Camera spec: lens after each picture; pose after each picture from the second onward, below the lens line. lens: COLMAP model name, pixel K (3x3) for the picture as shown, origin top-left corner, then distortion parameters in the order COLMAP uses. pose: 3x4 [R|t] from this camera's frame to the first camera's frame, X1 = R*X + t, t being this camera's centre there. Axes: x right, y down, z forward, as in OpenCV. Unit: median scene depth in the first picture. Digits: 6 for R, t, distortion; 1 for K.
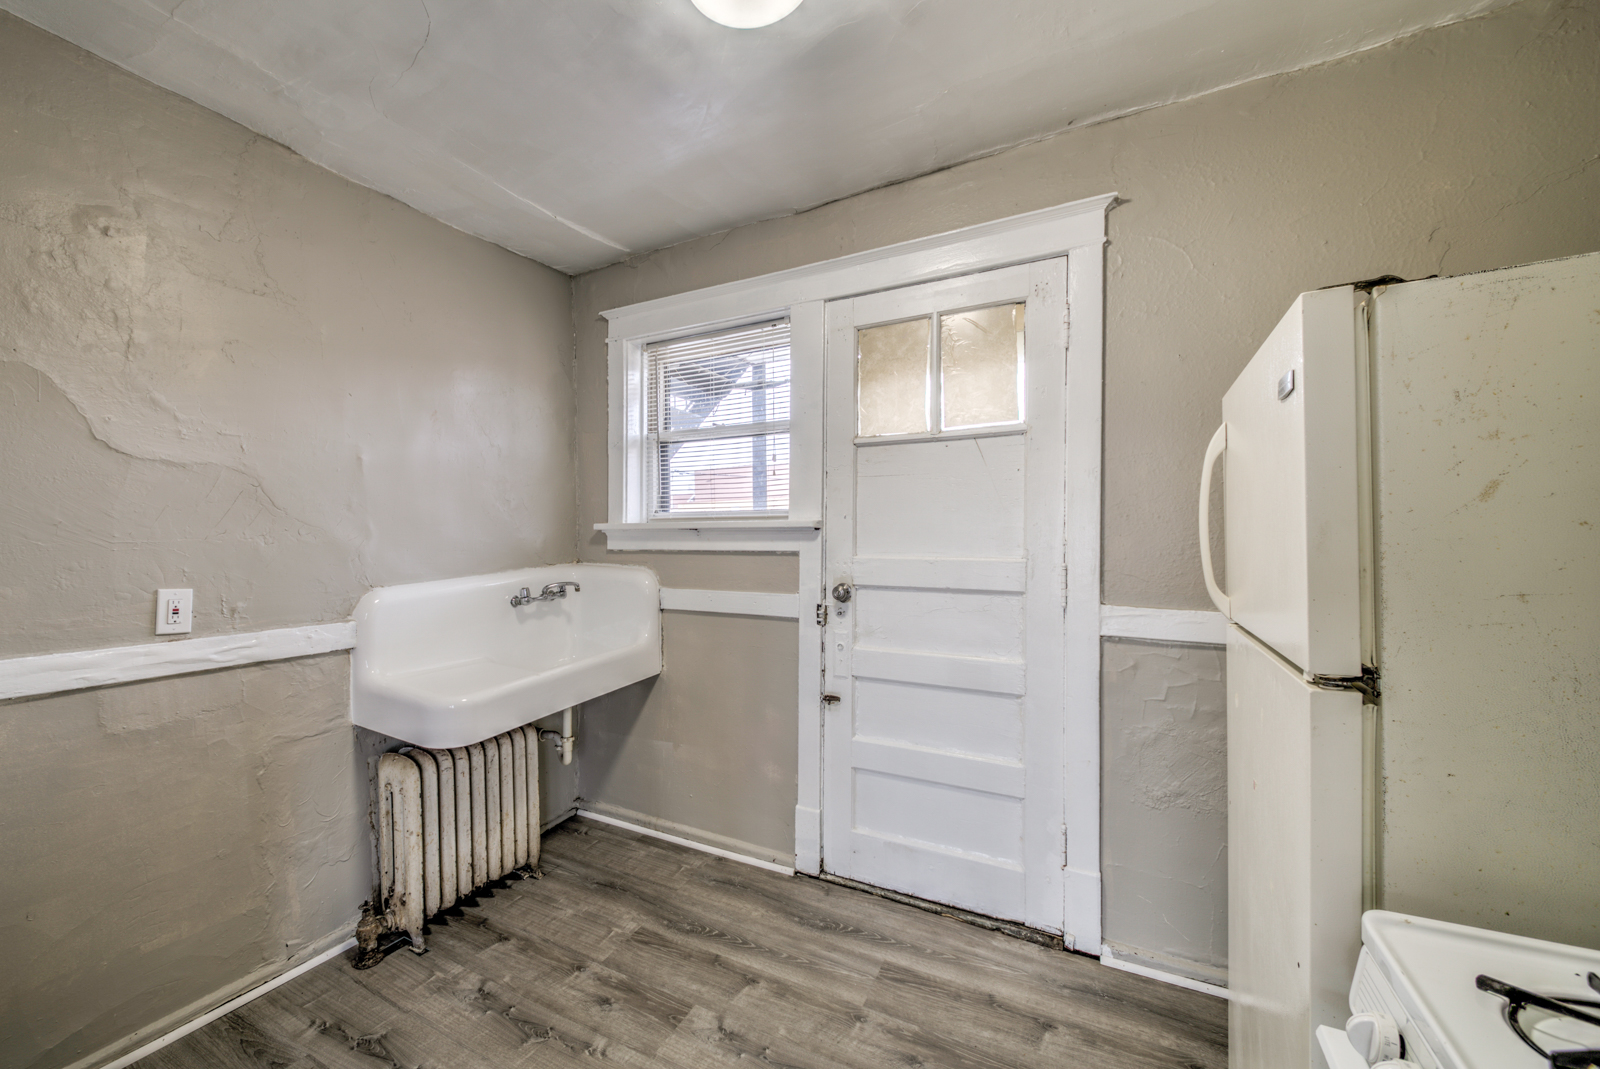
lens RADIAL K [[620.3, 0, 754.9], [0, 620.3, 549.1], [0, 0, 1]] dist [0.003065, -0.000934]
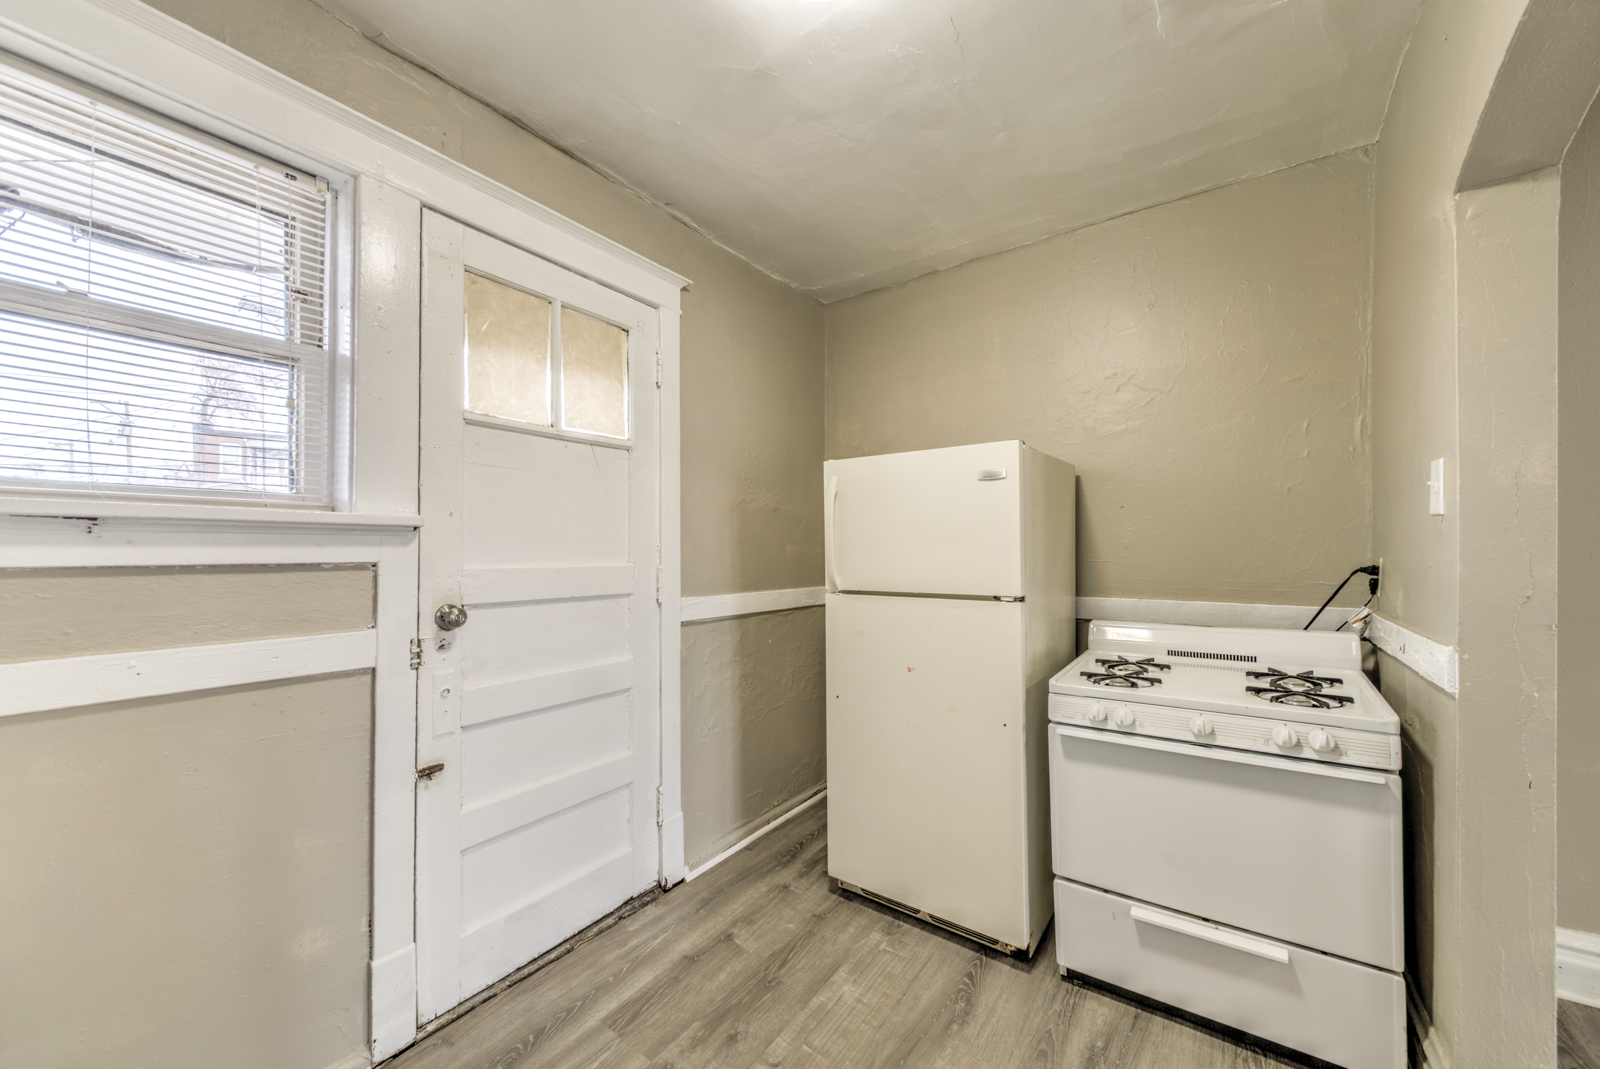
lens RADIAL K [[620.3, 0, 747.9], [0, 620.3, 539.8], [0, 0, 1]] dist [0.003065, -0.000934]
pose [[0.135617, 0.011500, 0.990695, -0.626191], [0.010221, 0.999863, -0.013005, -0.009419], [-0.990709, 0.011890, 0.135481, 0.641371]]
